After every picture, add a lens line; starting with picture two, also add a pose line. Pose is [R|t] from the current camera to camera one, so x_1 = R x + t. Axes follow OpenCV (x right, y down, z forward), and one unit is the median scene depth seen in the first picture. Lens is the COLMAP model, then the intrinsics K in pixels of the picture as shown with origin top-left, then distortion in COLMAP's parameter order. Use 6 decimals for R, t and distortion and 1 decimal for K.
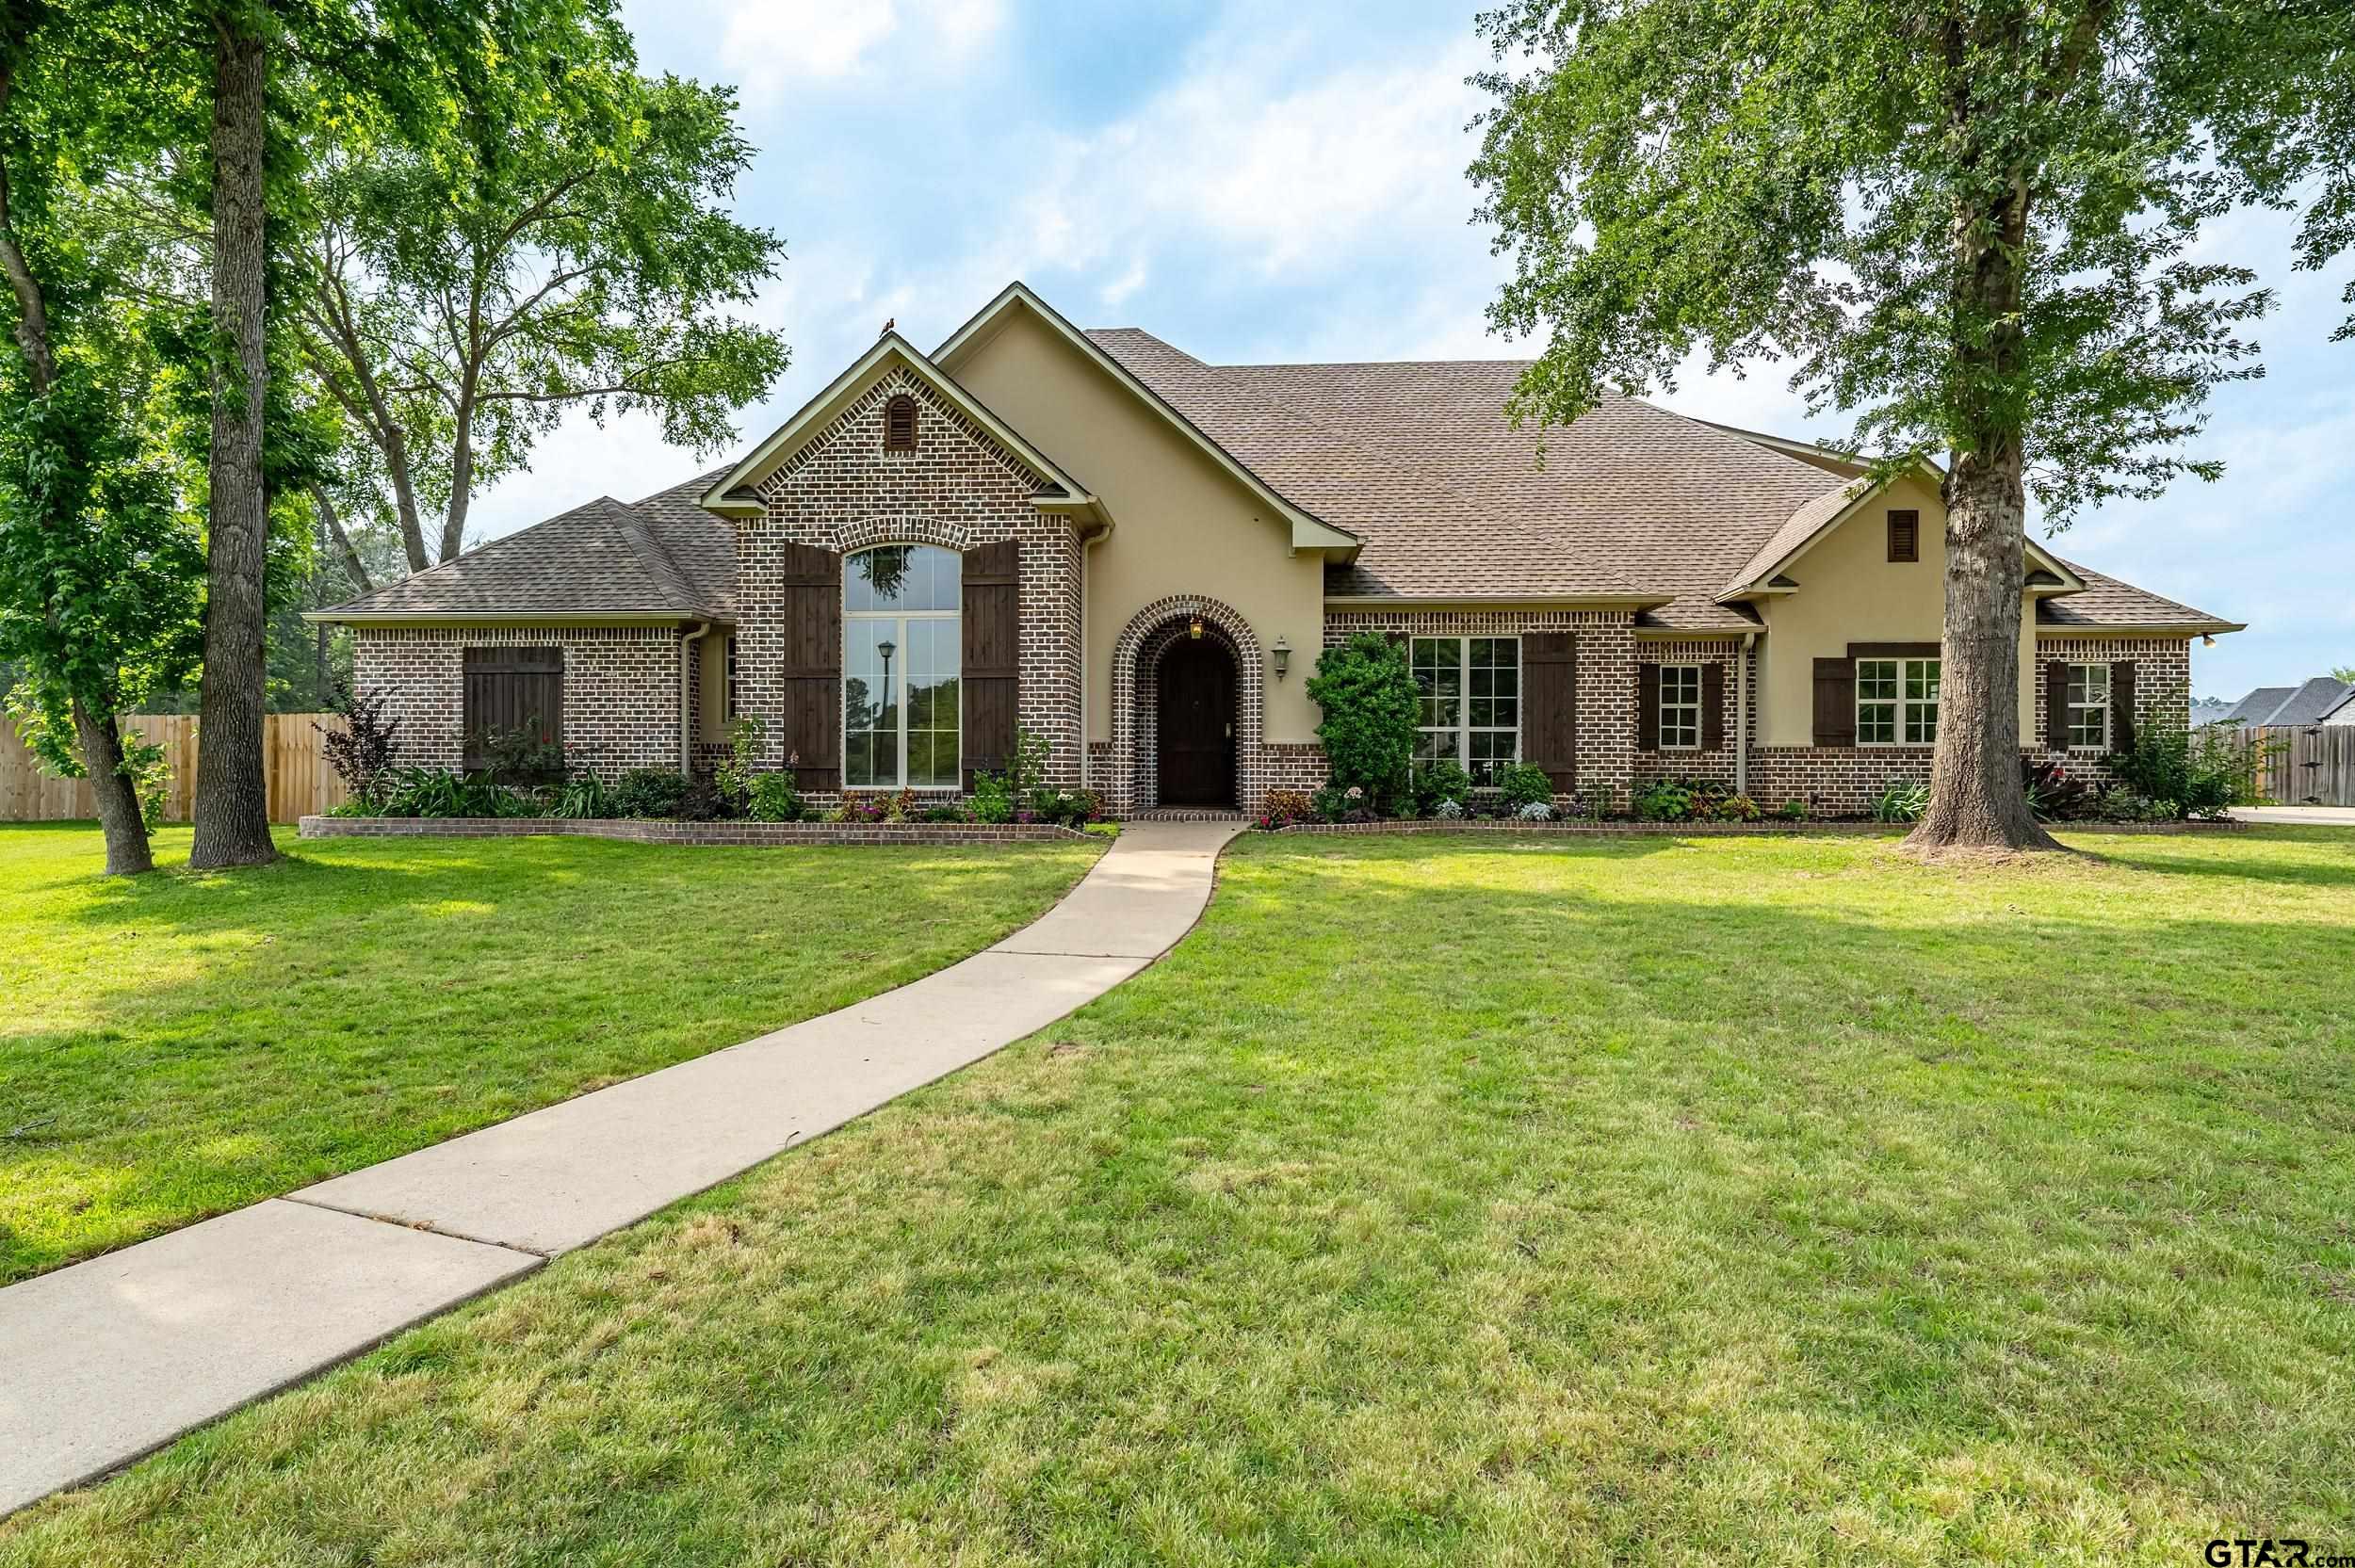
lens RADIAL K [[1202.0, 0, 1184.5], [0, 1202.0, 777.5], [0, 0, 1]] dist [0.003183, 0.000191]
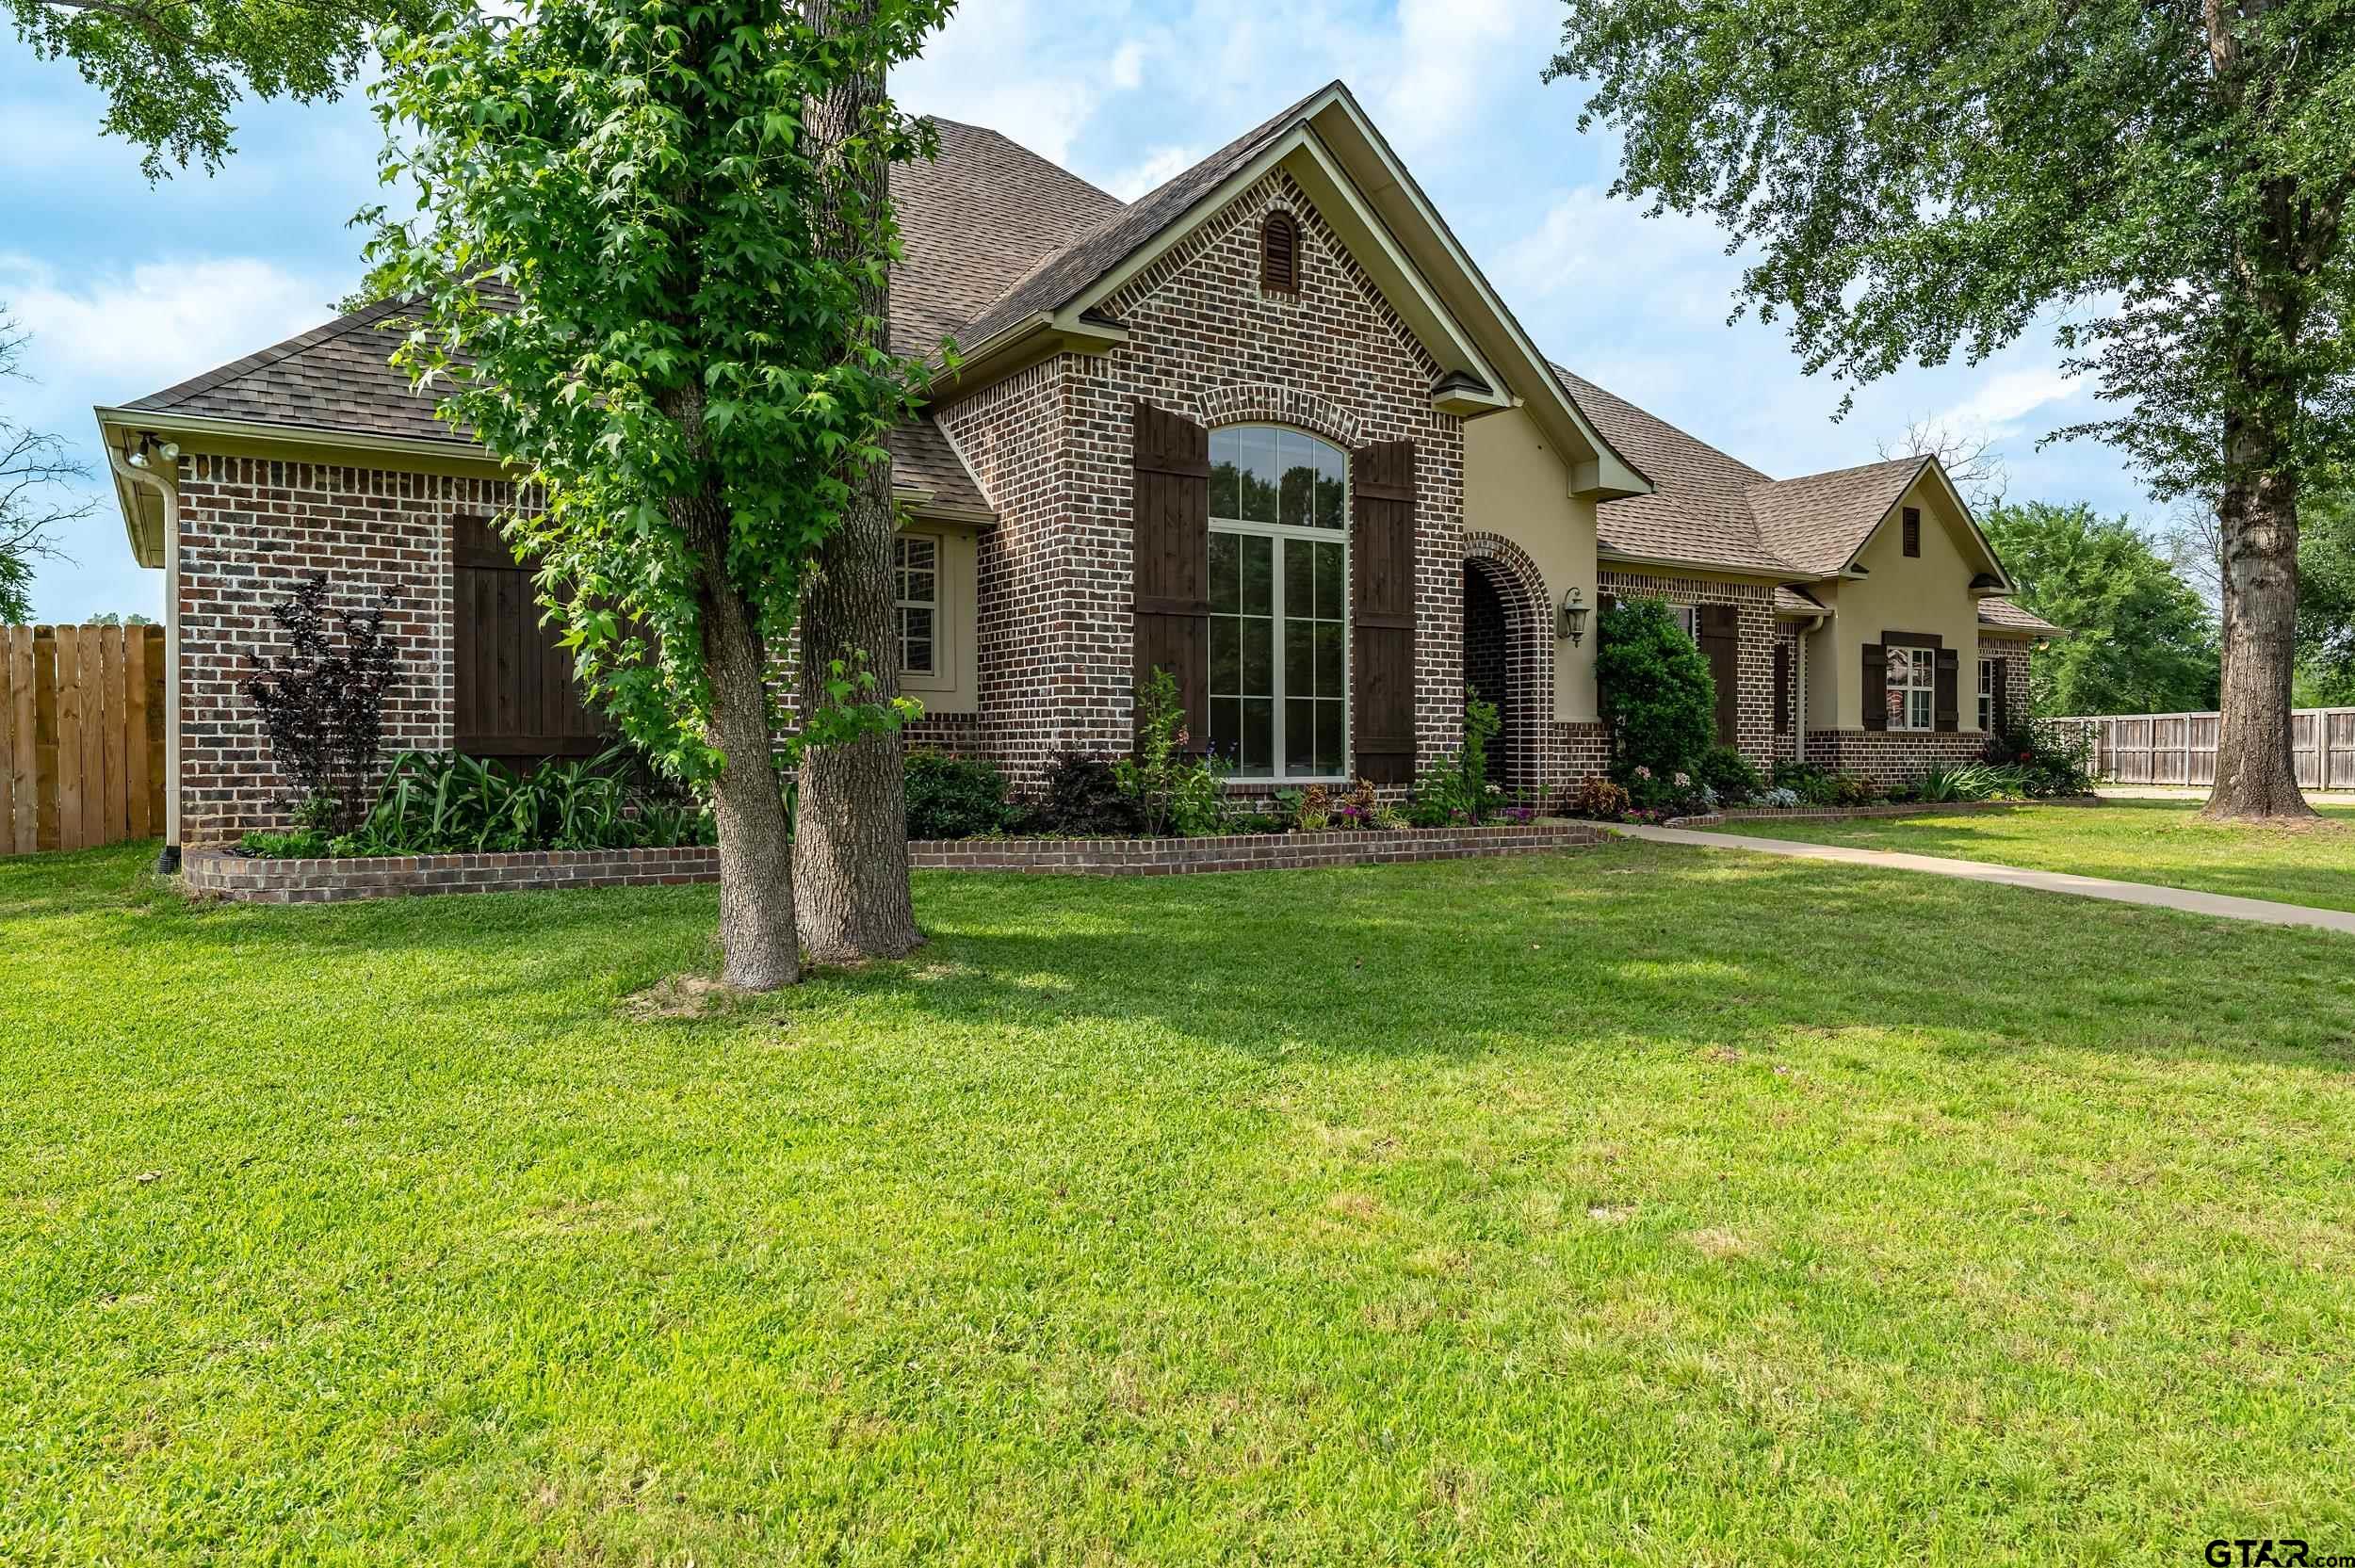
lens RADIAL K [[1541.8, 0, 1175.2], [0, 1541.8, 779.8], [0, 0, 1]] dist [0.000251, -0.000116]
pose [[0.800856, -0.011824, 0.598740, -0.773857], [0.006480, 0.999918, 0.011079, -0.001787], [-0.598822, -0.004993, 0.800867, 0.308851]]
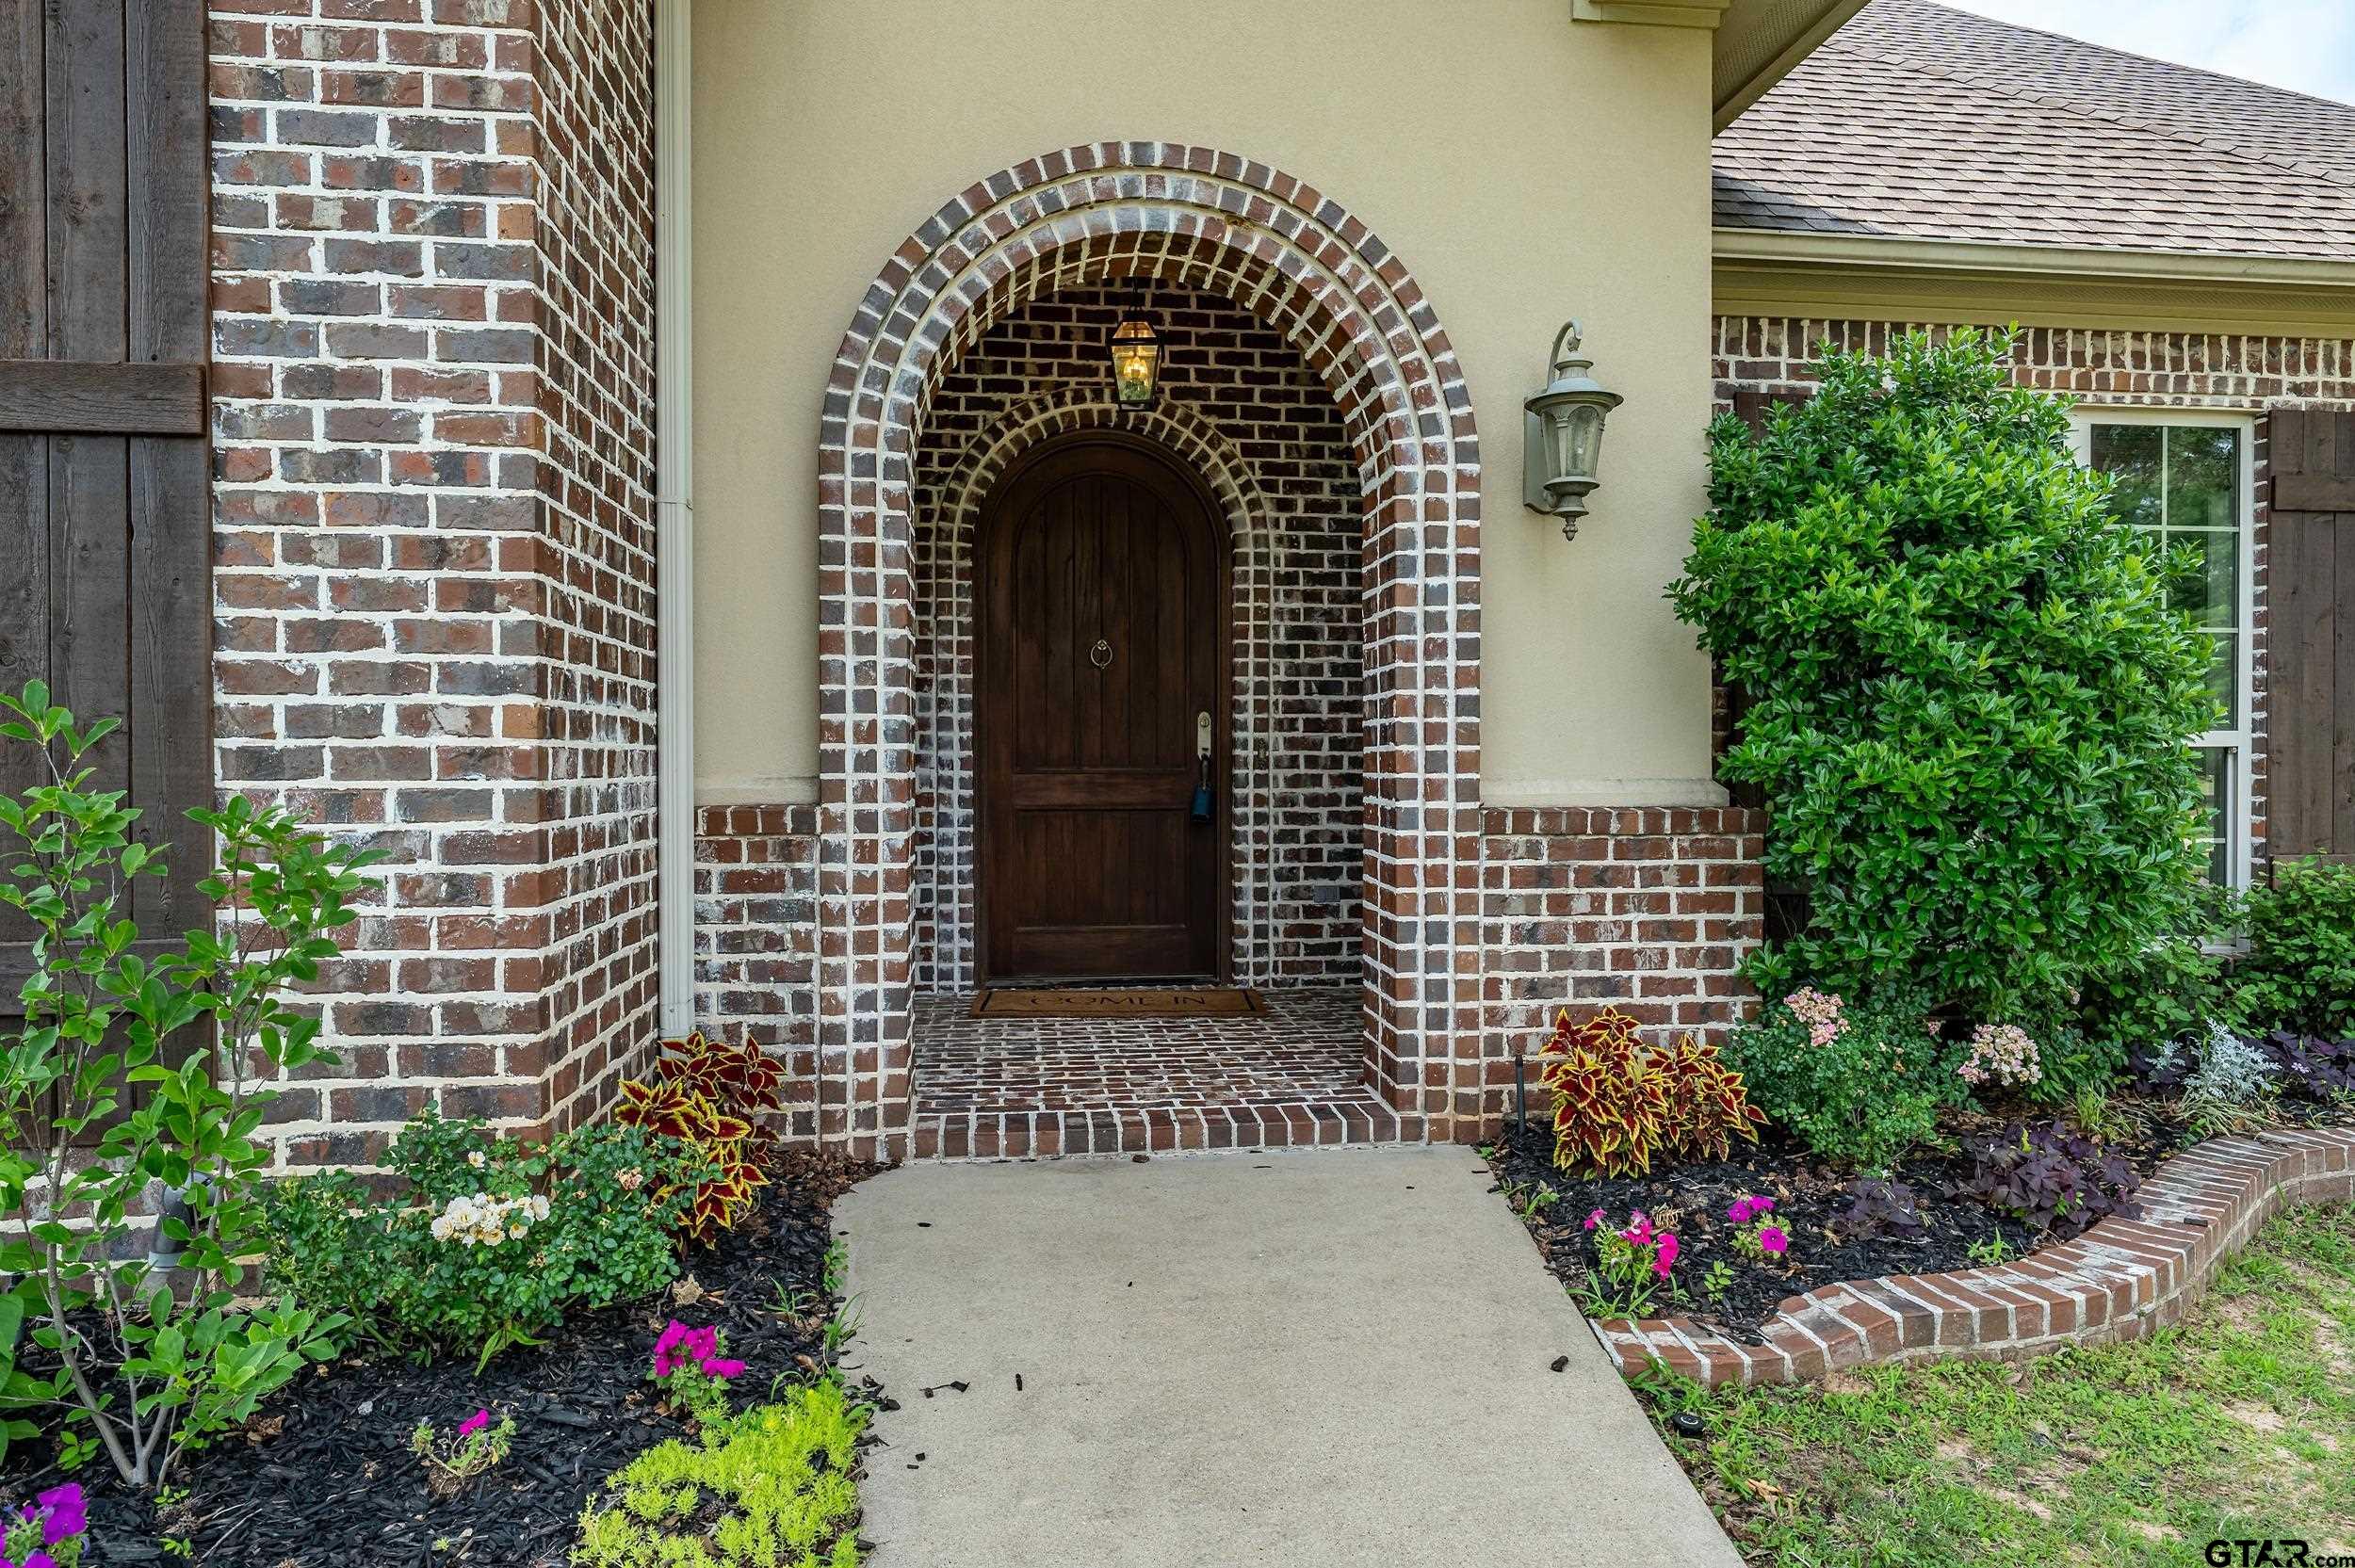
lens RADIAL K [[1387.8, 0, 1170.3], [0, 1387.8, 777.3], [0, 0, 1]] dist [-0.005016, -0.000284]
pose [[0.982779, -0.005469, 0.184704, -0.043606], [0.003601, 0.999939, 0.010443, -0.036725], [-0.184750, -0.009598, 0.982739, 0.746300]]
